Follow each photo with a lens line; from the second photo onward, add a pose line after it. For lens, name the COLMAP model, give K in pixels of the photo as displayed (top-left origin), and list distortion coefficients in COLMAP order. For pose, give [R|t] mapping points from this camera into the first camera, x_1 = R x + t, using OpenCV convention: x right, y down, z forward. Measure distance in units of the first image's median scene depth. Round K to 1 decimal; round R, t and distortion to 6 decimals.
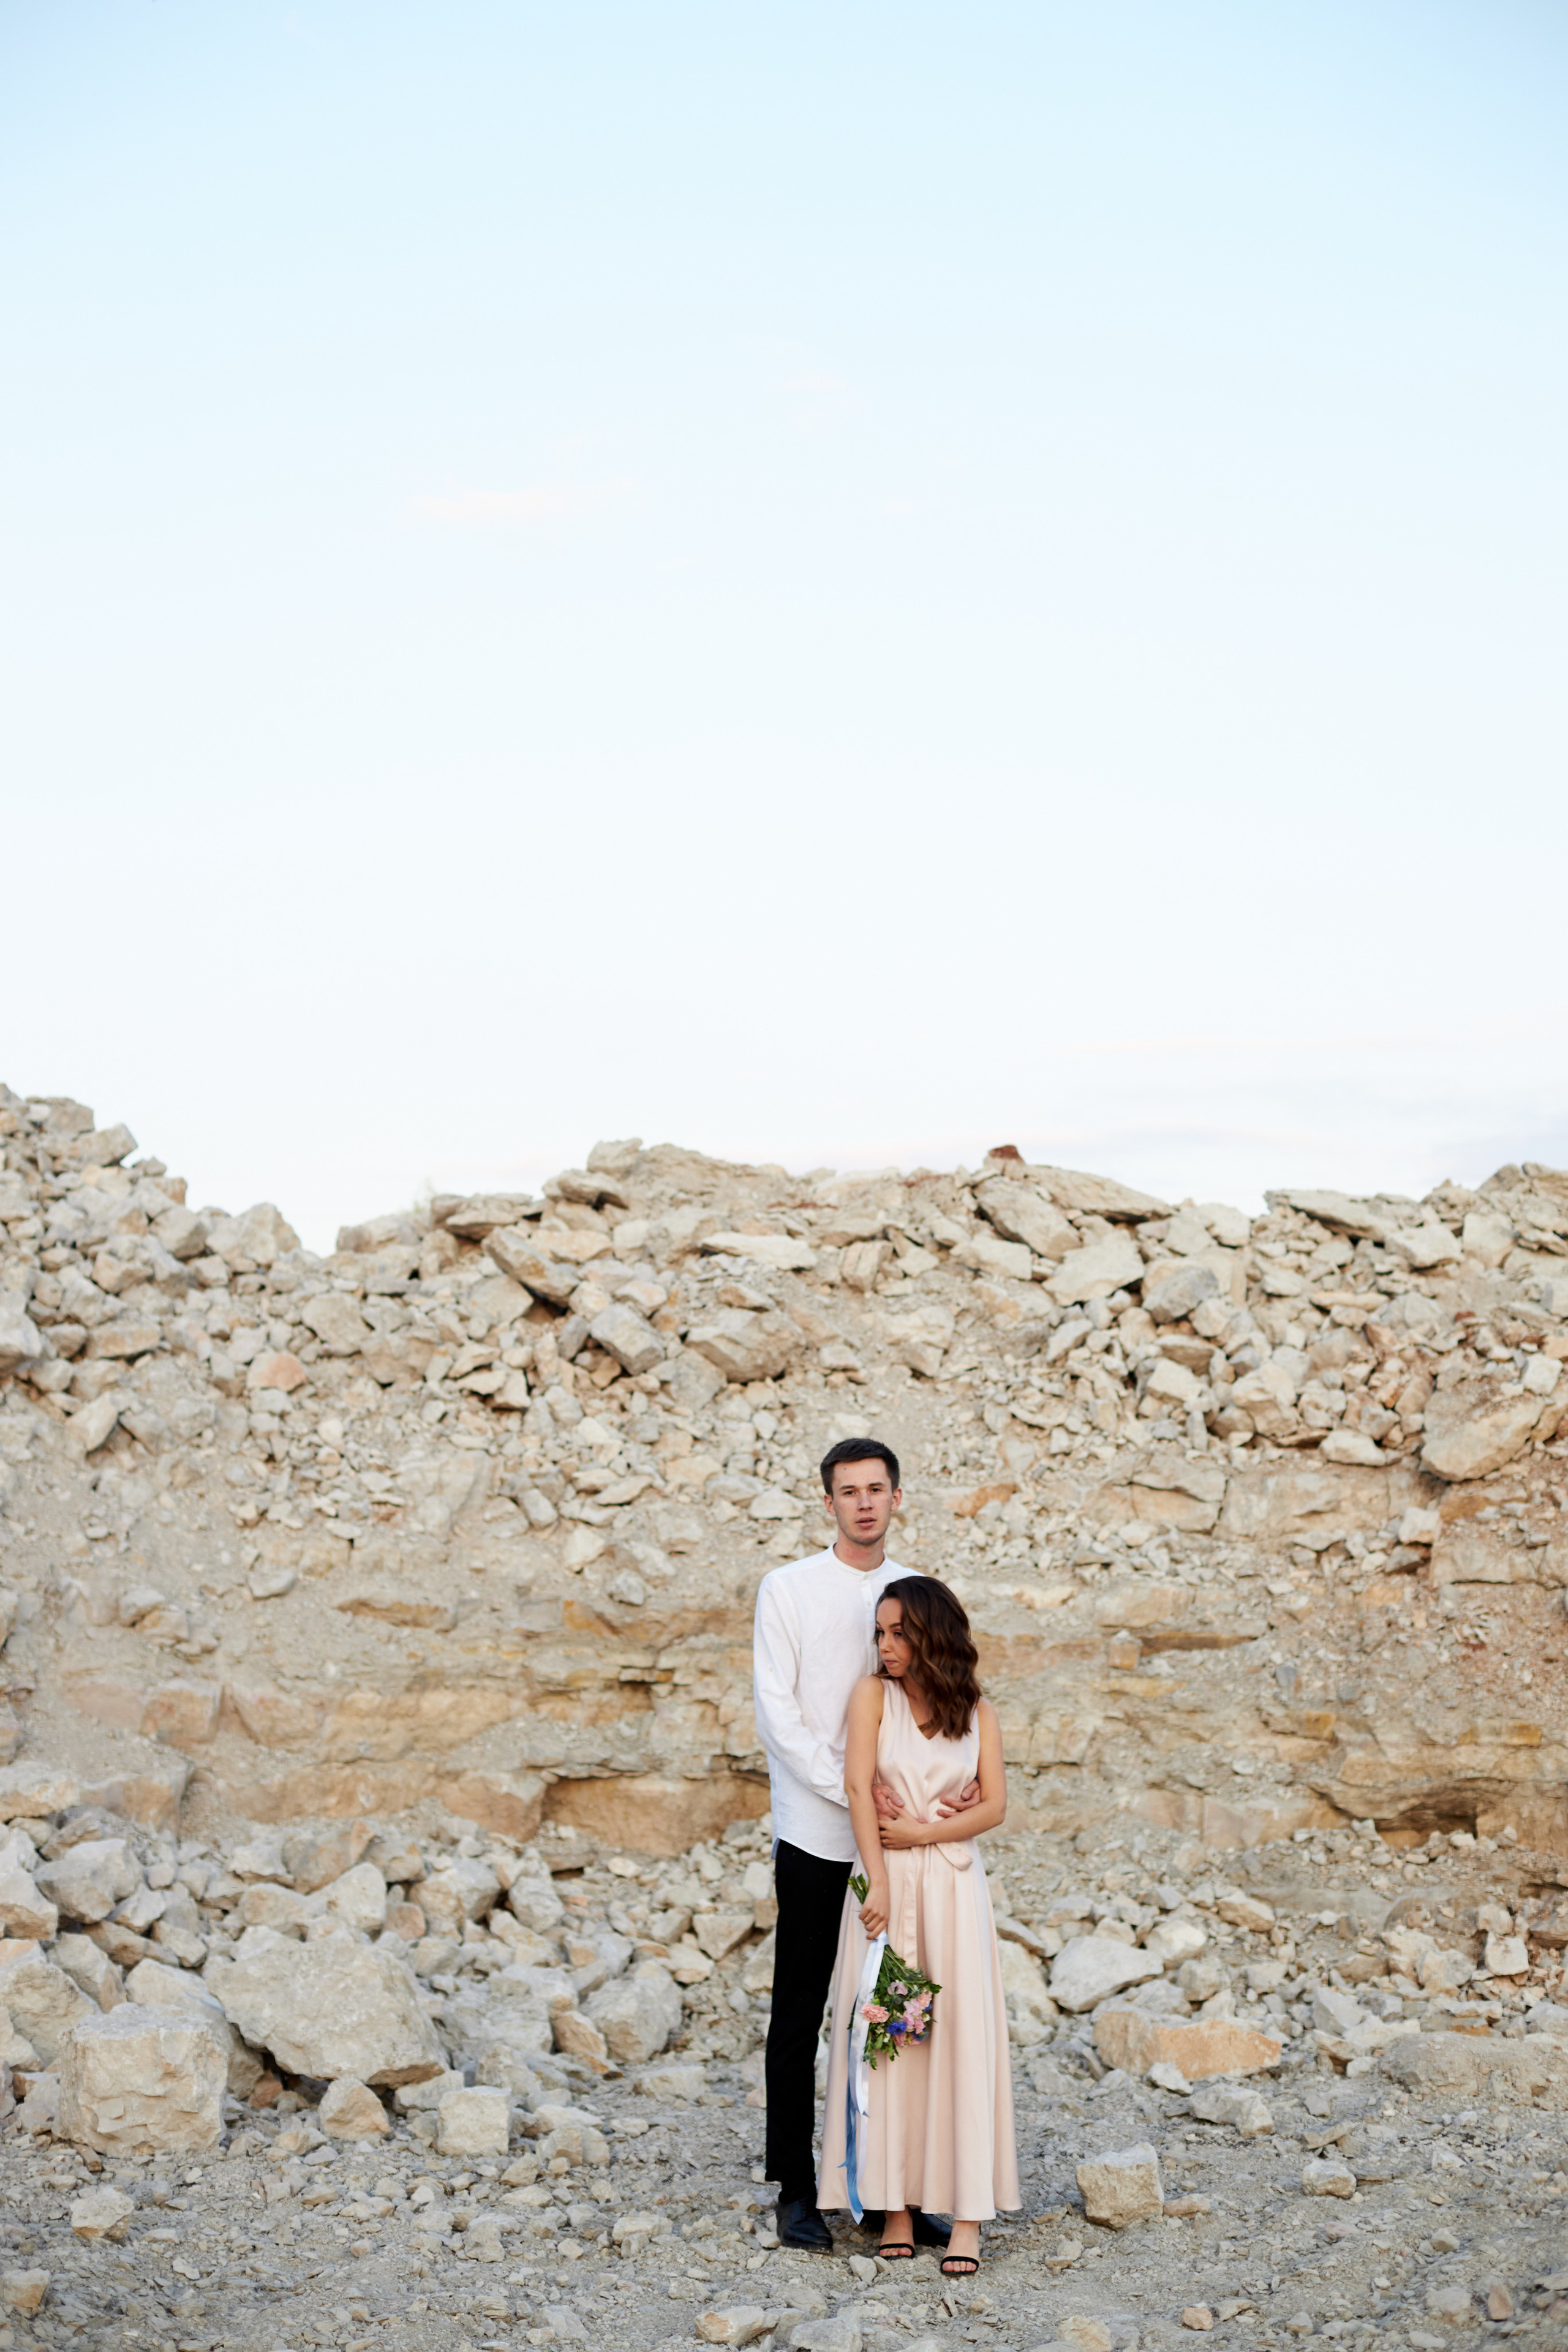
lens RADIAL K [[3329.0, 0, 784.0], [0, 3329.0, 1176.0], [0, 0, 1]] dist [-0.284906, 0.657024]
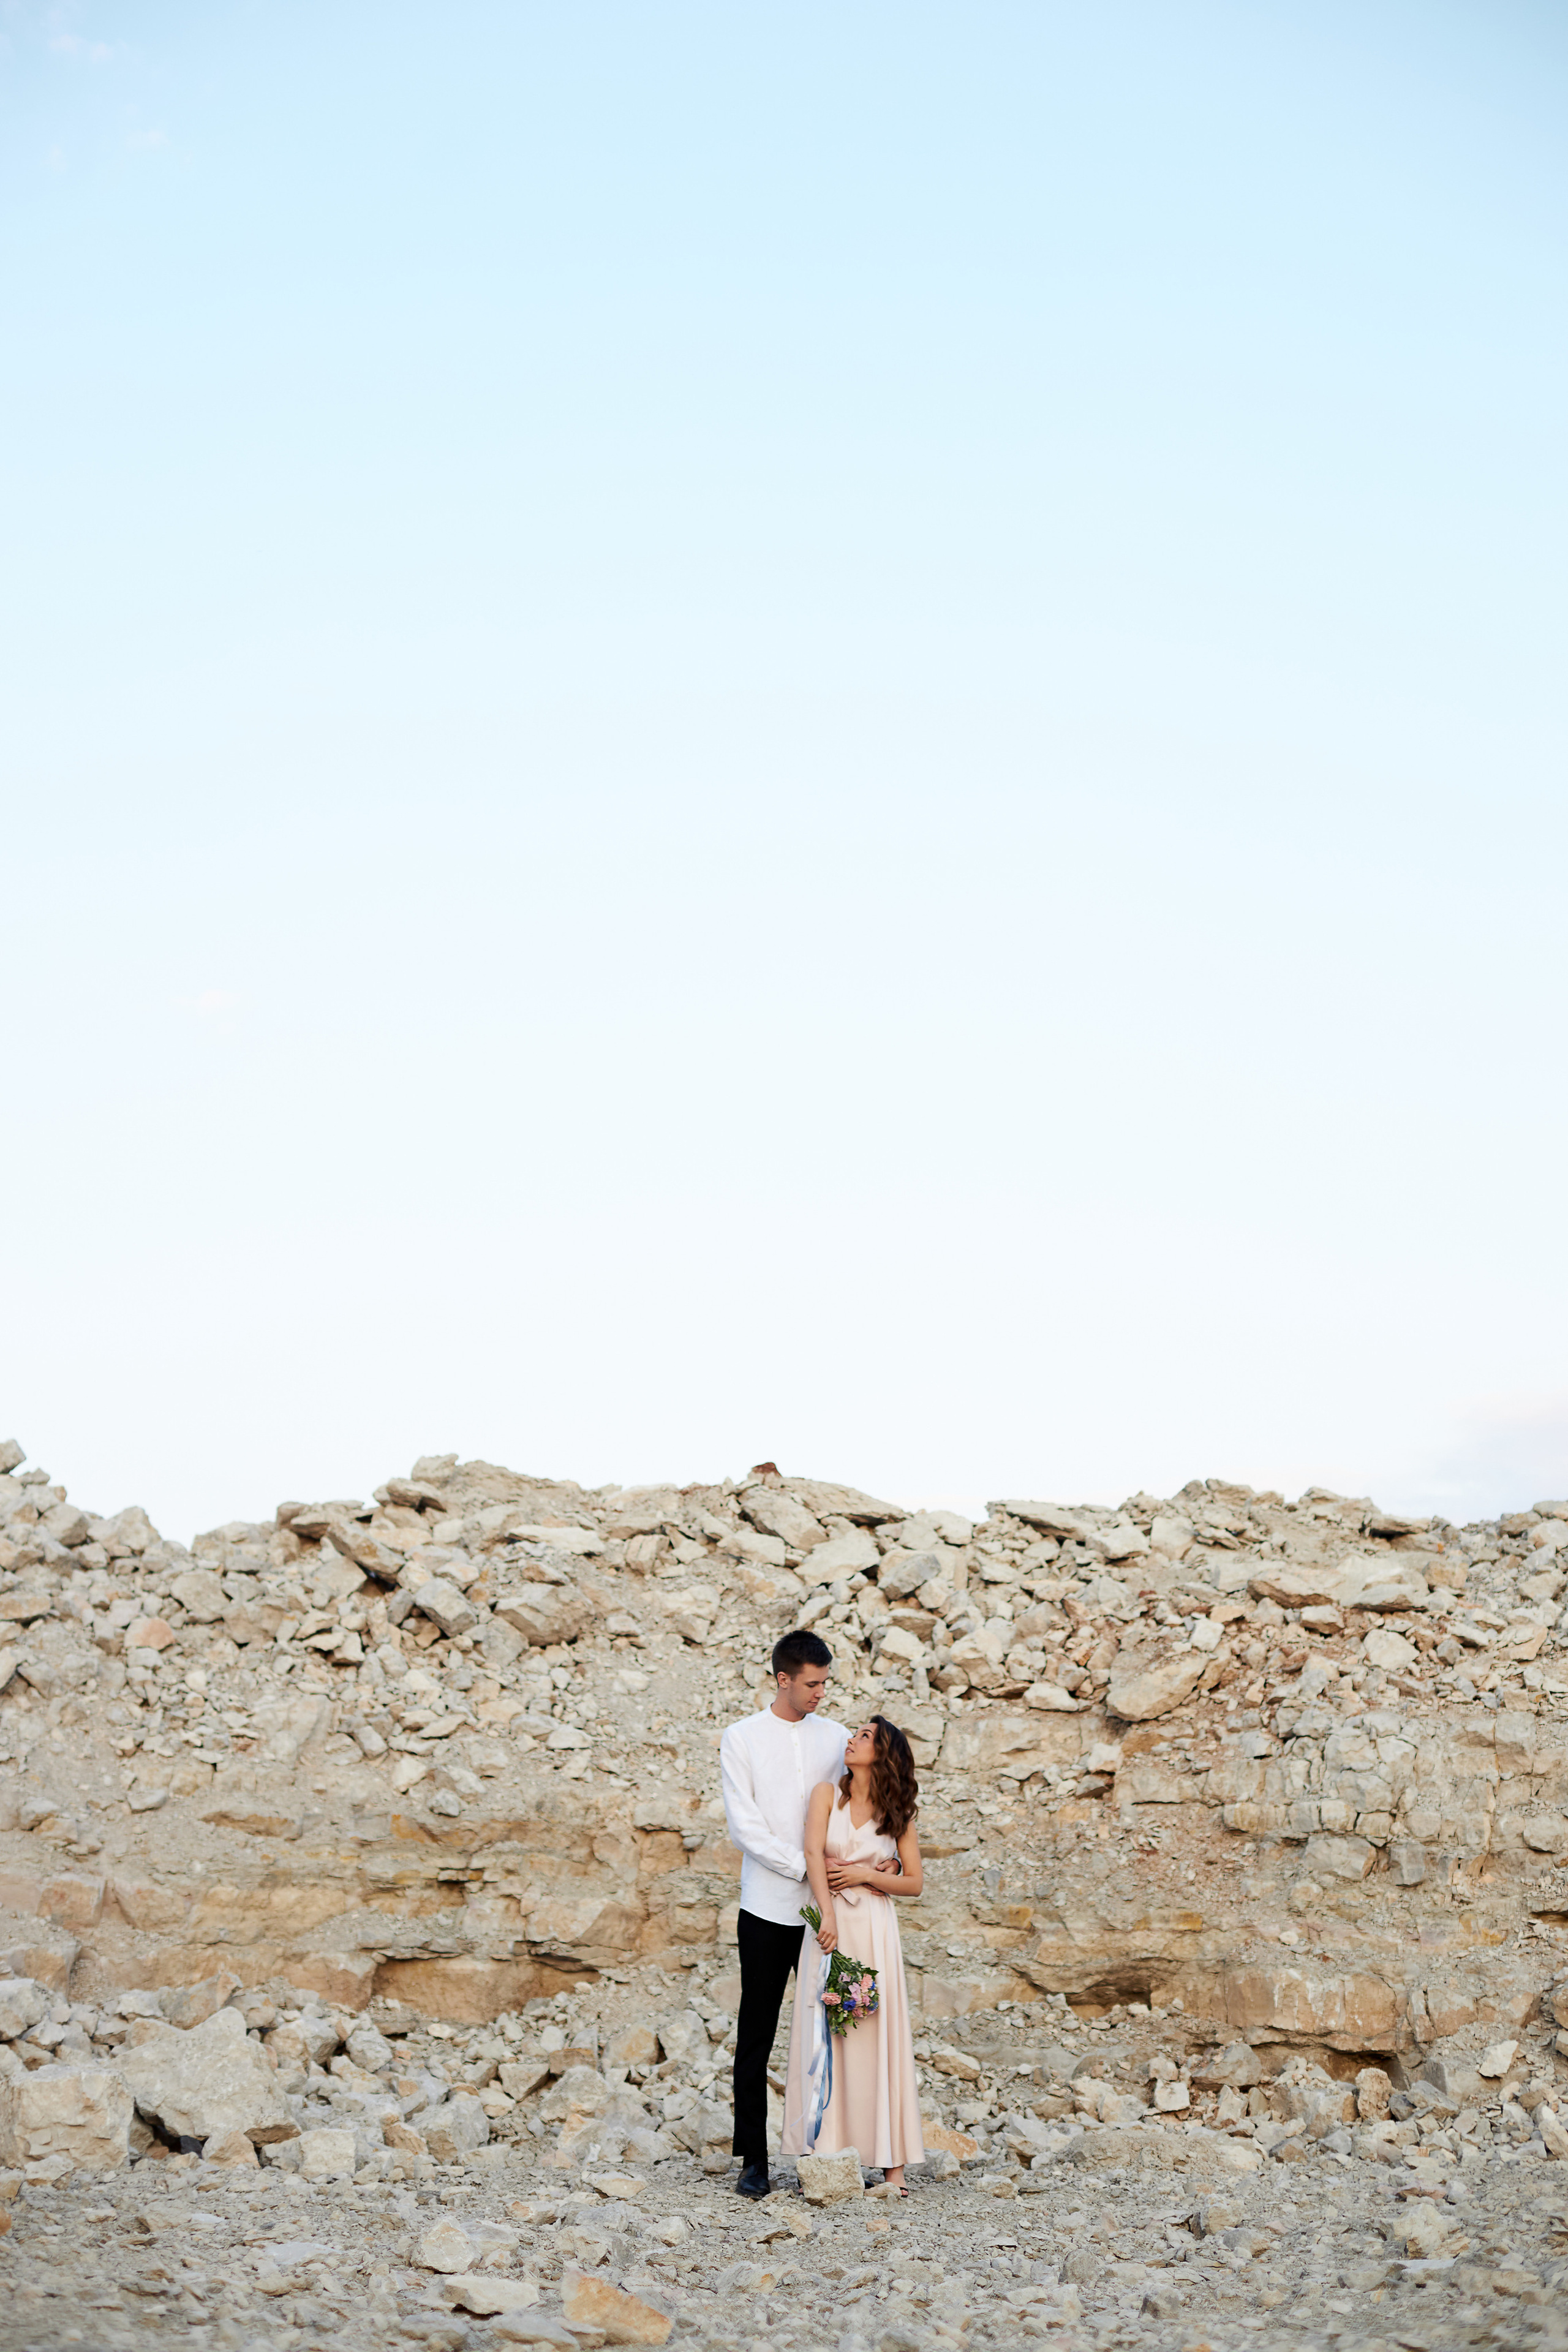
lens RADIAL K [[3329.0, 0, 784.0], [0, 3329.0, 1176.0], [0, 0, 1]] dist [-0.284906, 0.657024]
pose [[0.998145, 0.011200, 0.059847, 0.001421], [-0.003074, 0.990952, -0.134180, 0.057224], [-0.060808, 0.133748, 0.989148, -0.214311]]
